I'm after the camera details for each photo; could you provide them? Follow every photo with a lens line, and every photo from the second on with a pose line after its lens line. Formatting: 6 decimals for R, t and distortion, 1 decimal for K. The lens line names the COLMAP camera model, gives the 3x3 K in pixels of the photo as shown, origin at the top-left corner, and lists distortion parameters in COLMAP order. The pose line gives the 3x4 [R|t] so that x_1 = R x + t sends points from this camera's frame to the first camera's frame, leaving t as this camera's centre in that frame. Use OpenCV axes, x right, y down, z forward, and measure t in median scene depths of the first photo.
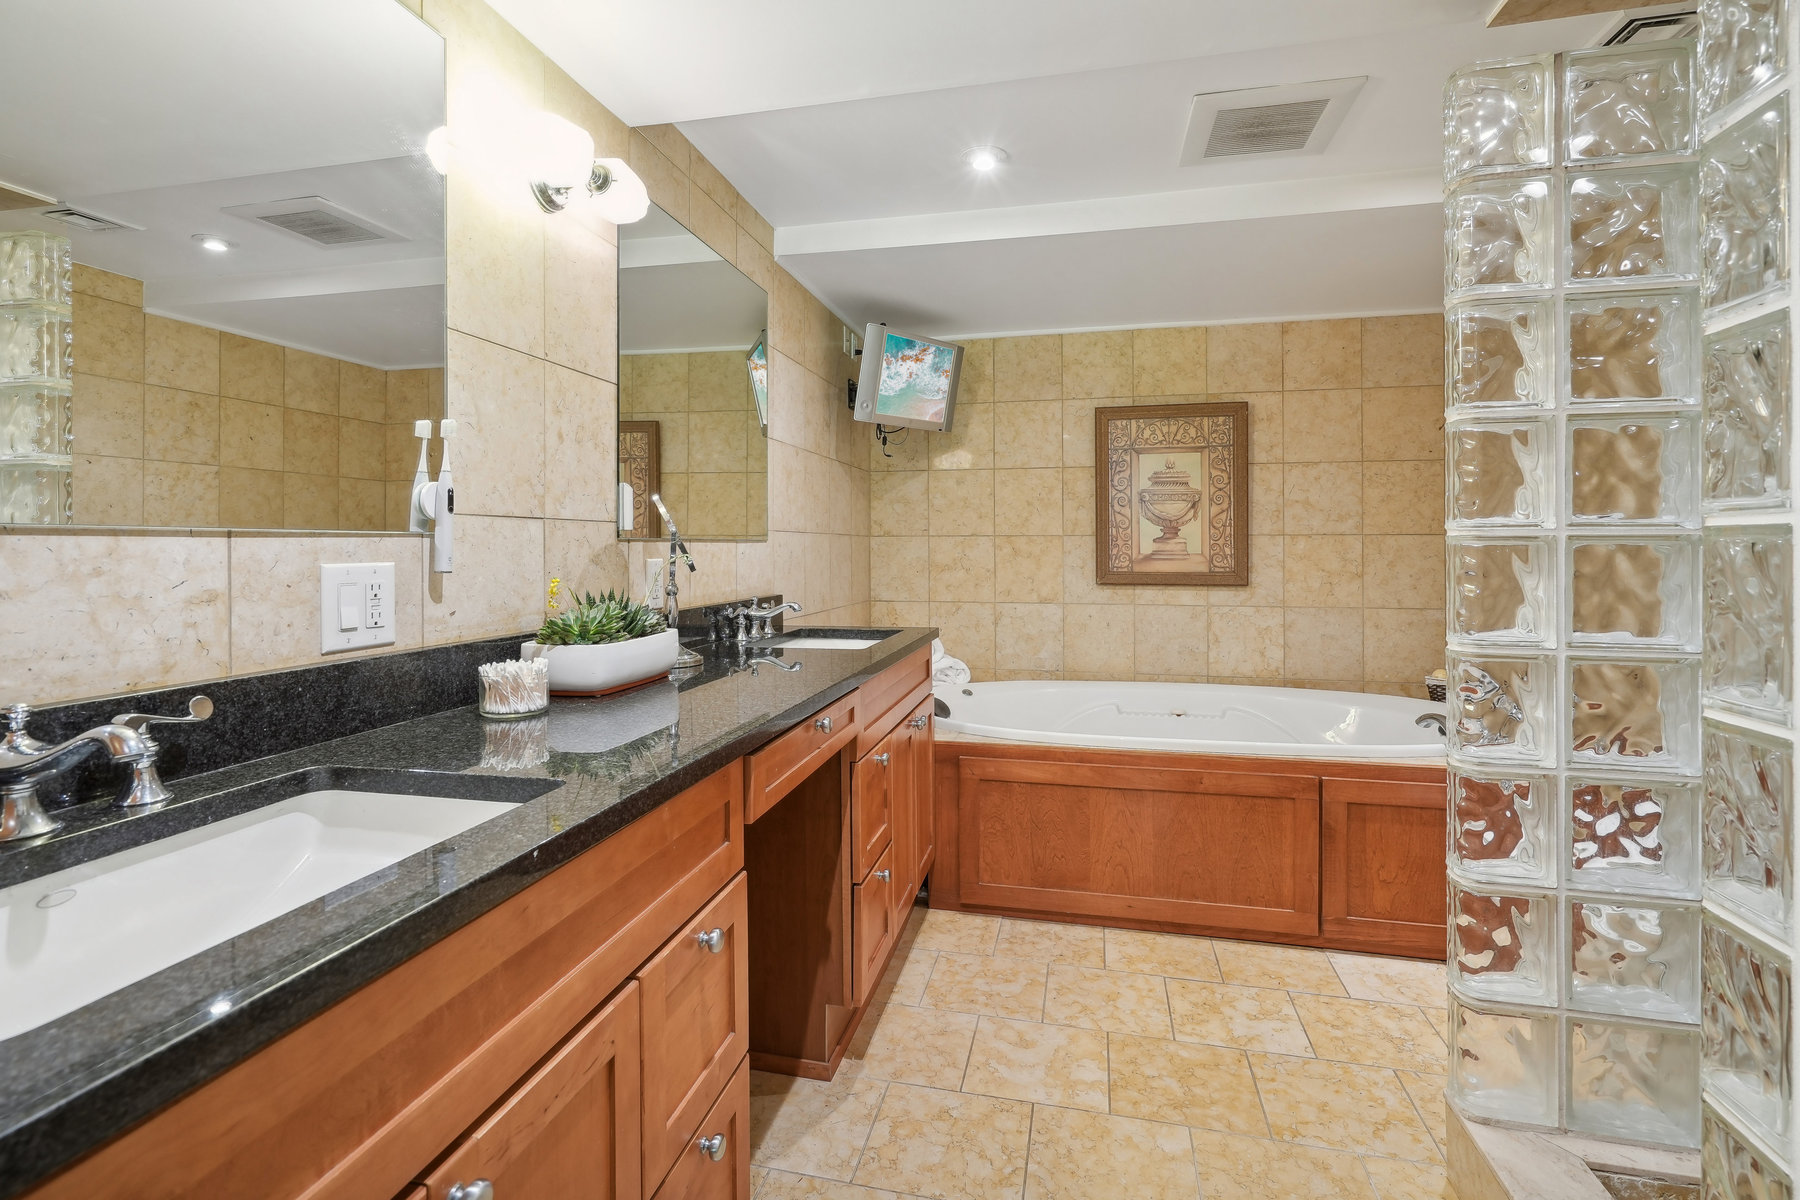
lens RADIAL K [[829.8, 0, 898.7], [0, 829.8, 550.2], [0, 0, 1]] dist [-0.000116, 0.000046]
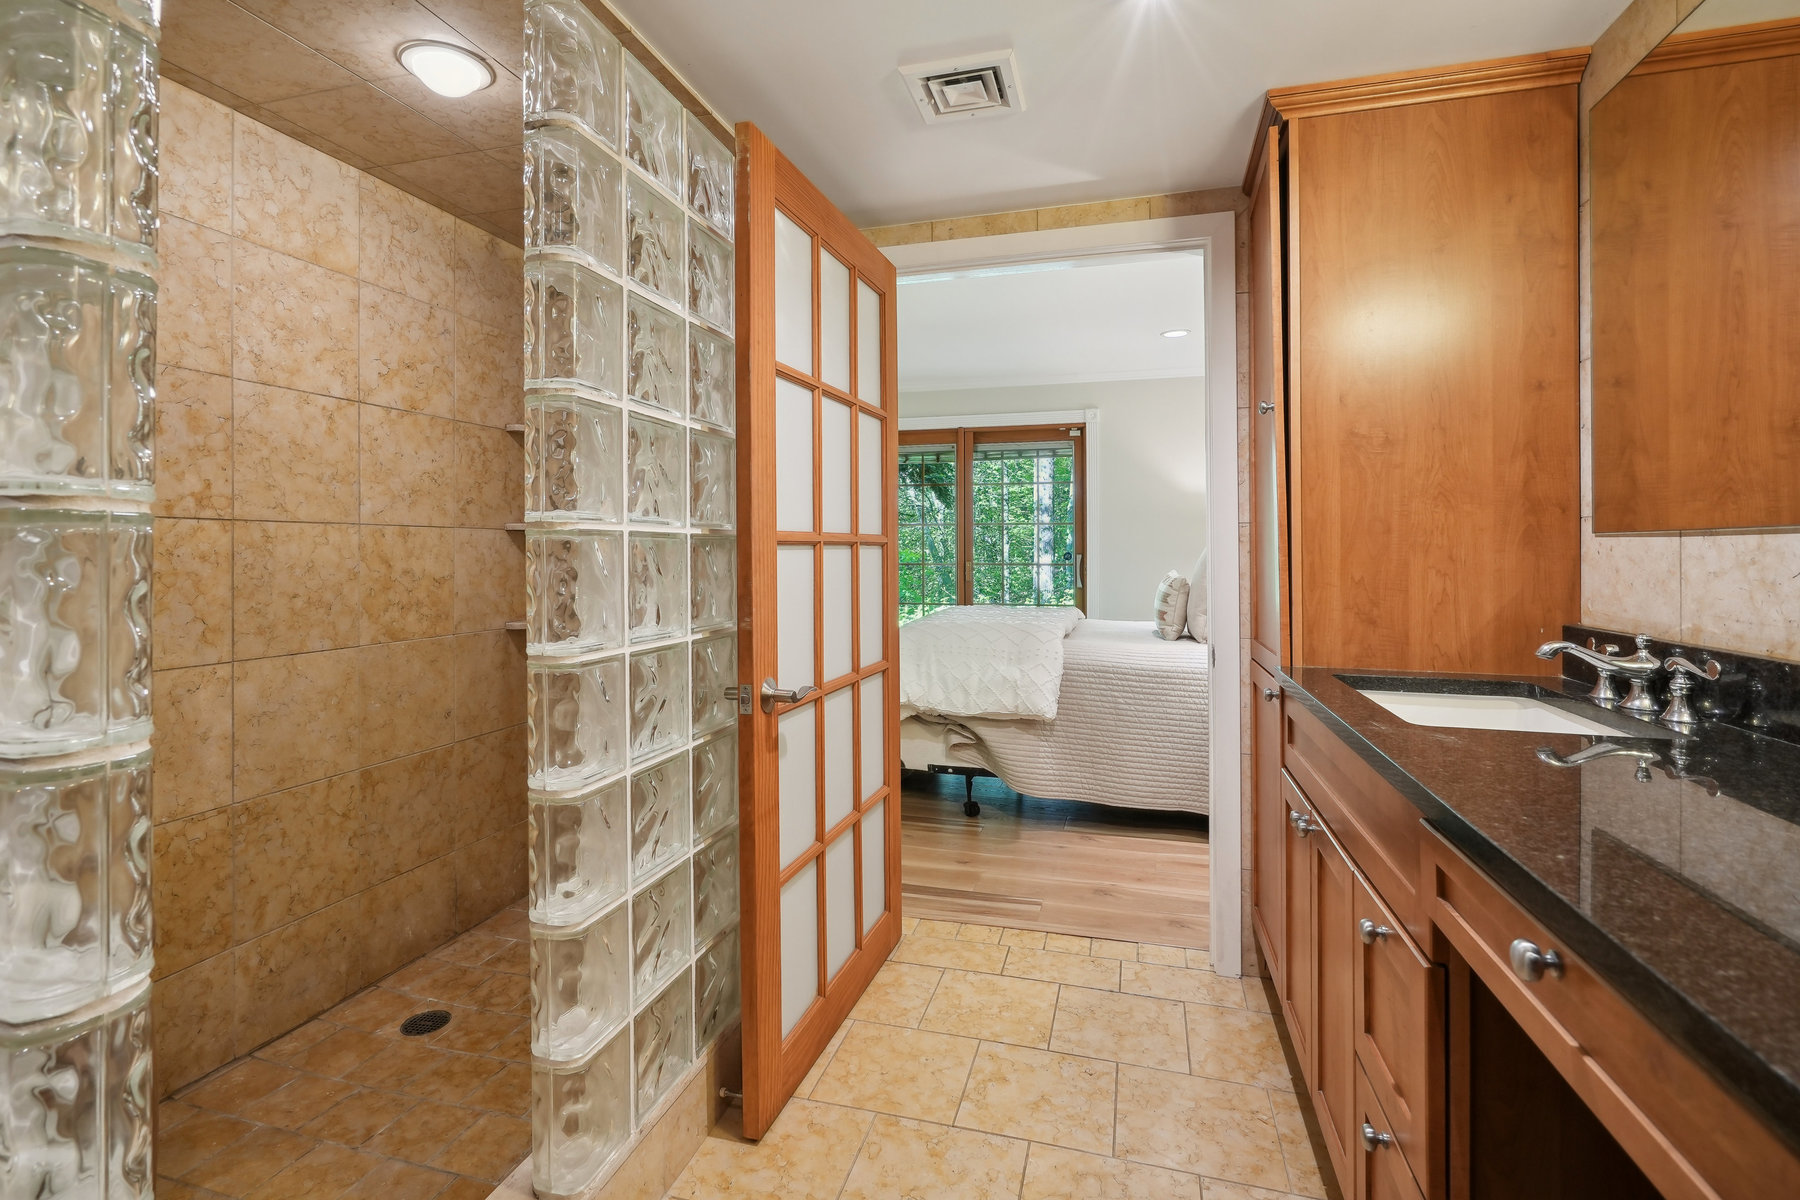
lens RADIAL K [[829.8, 0, 898.7], [0, 829.8, 550.2], [0, 0, 1]] dist [-0.000116, 0.000046]
pose [[-0.998682, -0.000171, 0.051317, 0.343028], [0.000124, 0.999984, 0.005737, -0.000214], [-0.051317, 0.005736, -0.998666, 2.357770]]
